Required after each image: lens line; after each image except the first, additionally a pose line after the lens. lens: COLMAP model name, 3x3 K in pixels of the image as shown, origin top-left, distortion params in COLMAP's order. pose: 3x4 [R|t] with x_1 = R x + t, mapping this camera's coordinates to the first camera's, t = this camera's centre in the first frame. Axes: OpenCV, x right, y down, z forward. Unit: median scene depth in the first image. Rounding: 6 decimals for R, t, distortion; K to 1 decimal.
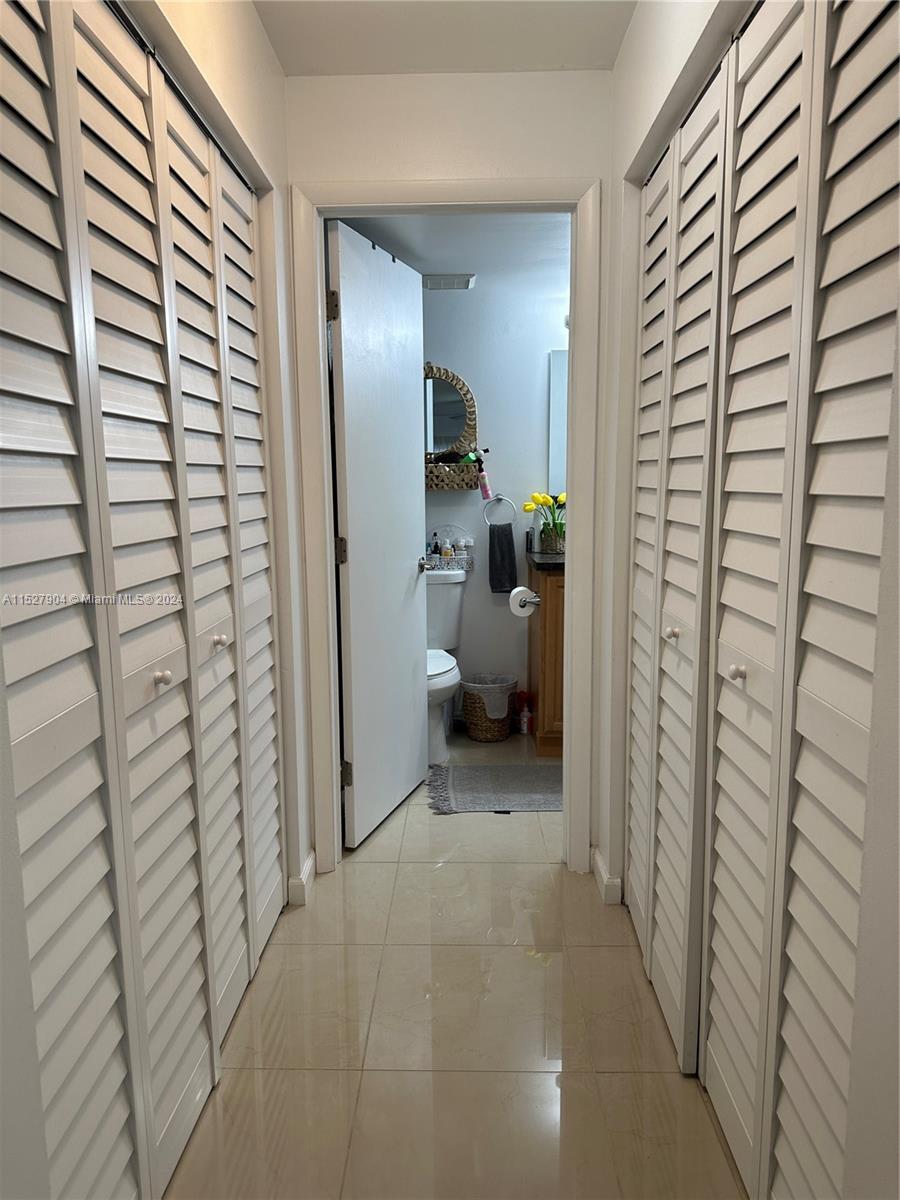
lens RADIAL K [[849.0, 0, 450.0], [0, 849.0, 600.0], [0, 0, 1]] dist [0.004301, 0.000781]
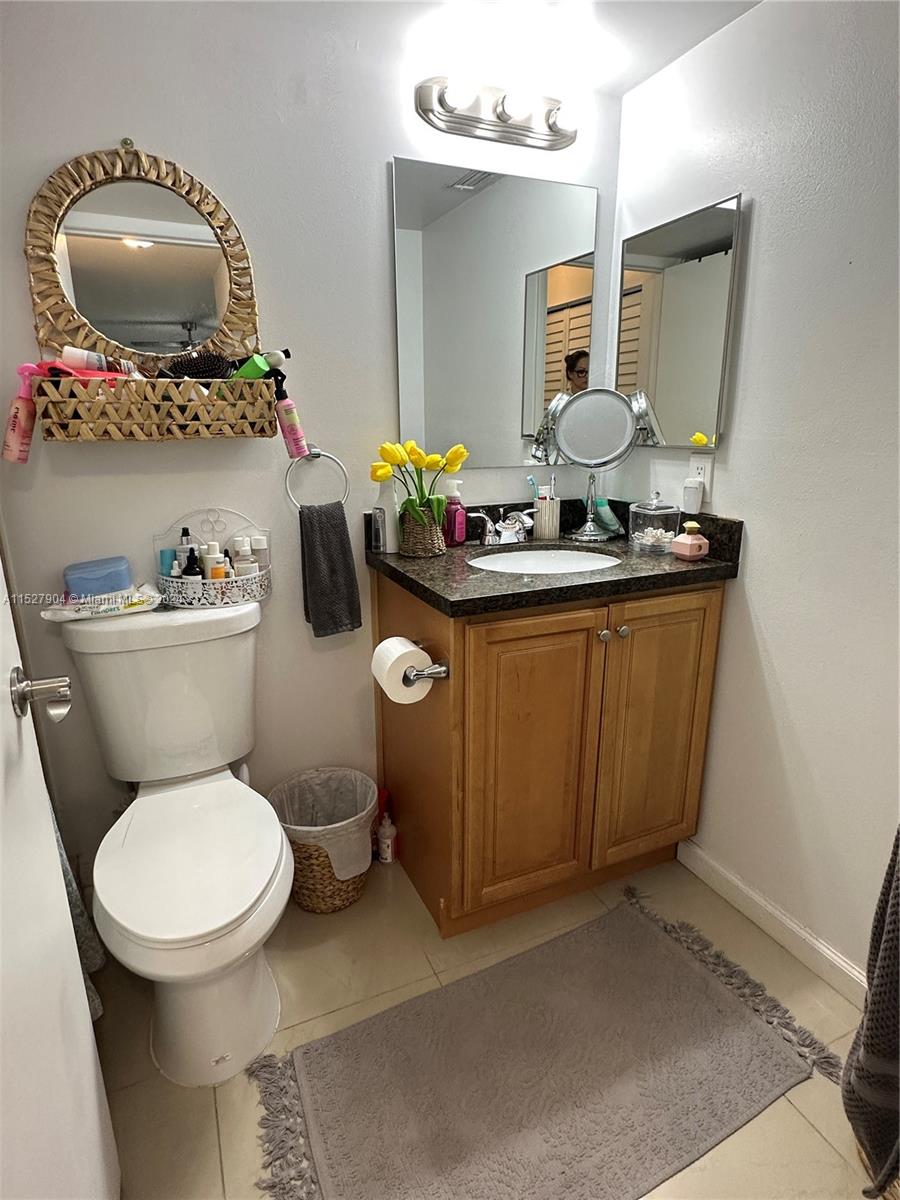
lens RADIAL K [[649.9, 0, 450.0], [0, 649.9, 600.0], [0, 0, 1]] dist [-0.002945, 0.000053]
pose [[0.905883, -0.108933, 0.409278, -0.037702], [0.057595, 0.989065, 0.135770, -0.082778], [-0.419593, -0.099420, 0.902251, 0.615613]]
